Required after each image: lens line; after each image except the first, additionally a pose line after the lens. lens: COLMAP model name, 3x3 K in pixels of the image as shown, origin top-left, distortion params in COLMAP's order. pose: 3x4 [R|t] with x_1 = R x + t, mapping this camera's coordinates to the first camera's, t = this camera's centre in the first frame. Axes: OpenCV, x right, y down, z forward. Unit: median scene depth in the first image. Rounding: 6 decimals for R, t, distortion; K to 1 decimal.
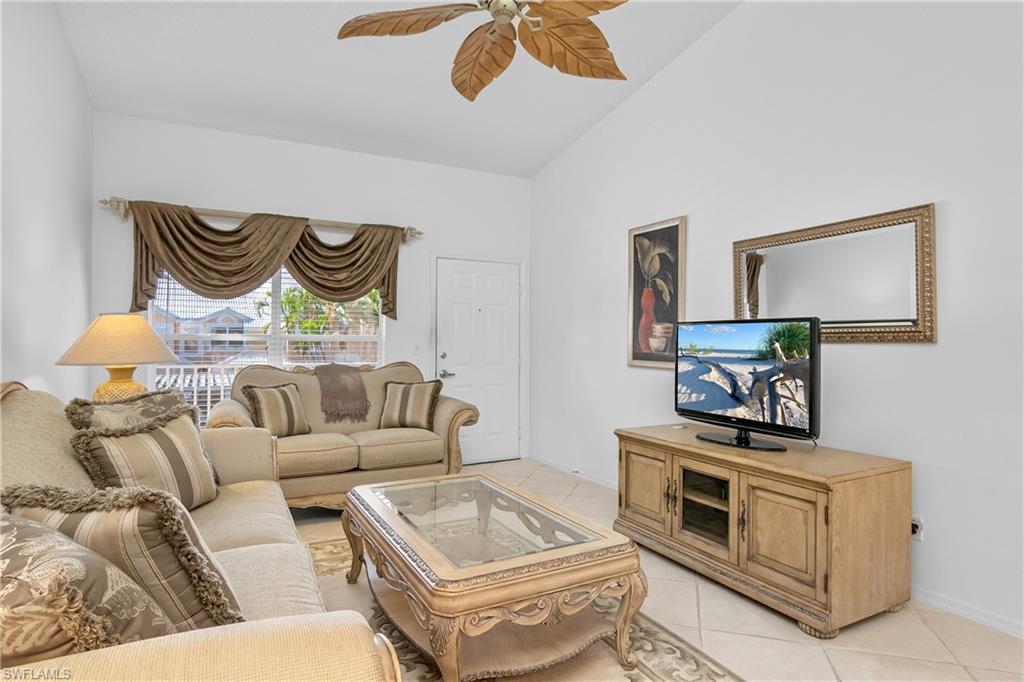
lens RADIAL K [[556.0, 0, 513.0], [0, 556.0, 341.4], [0, 0, 1]] dist [-0.030937, -0.000525]
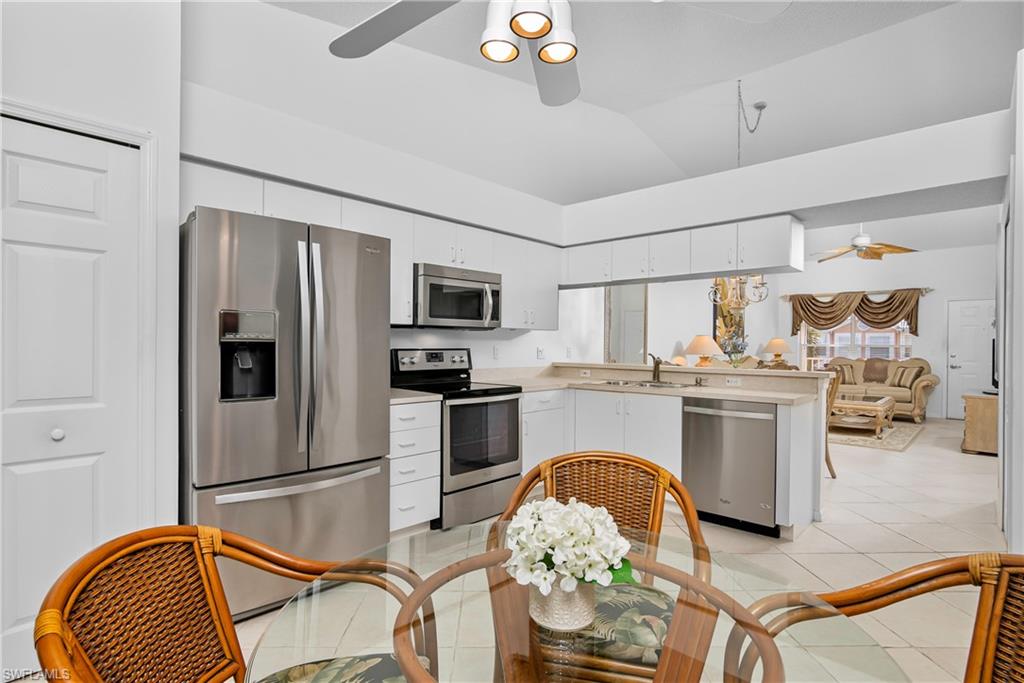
lens RADIAL K [[526.8, 0, 514.0], [0, 526.8, 342.0], [0, 0, 1]] dist [-0.006037, -0.000802]
pose [[0.325992, -0.003919, -0.945364, 1.220423], [-0.006739, 0.999956, -0.006470, 0.002350], [0.945348, 0.008480, 0.325951, -1.062142]]
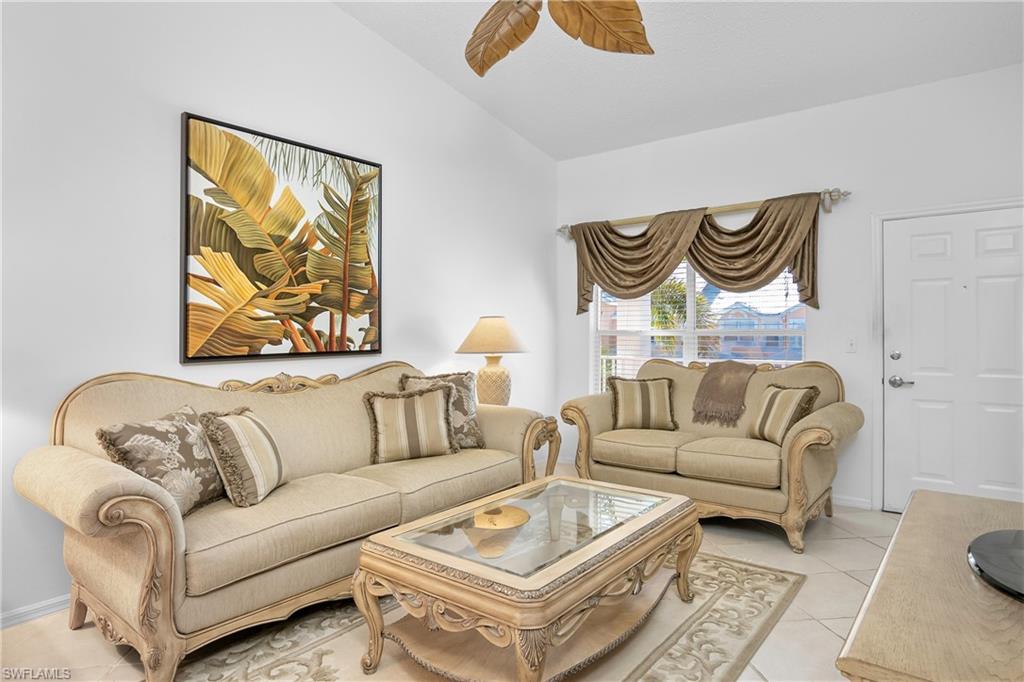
lens RADIAL K [[595.9, 0, 512.7], [0, 595.9, 329.9], [0, 0, 1]] dist [-0.022632, -0.002858]
pose [[0.398237, -0.015689, -0.917149, 0.456670], [0.003228, 0.999872, -0.015702, 0.003605], [0.917277, 0.003293, 0.398236, 0.302926]]
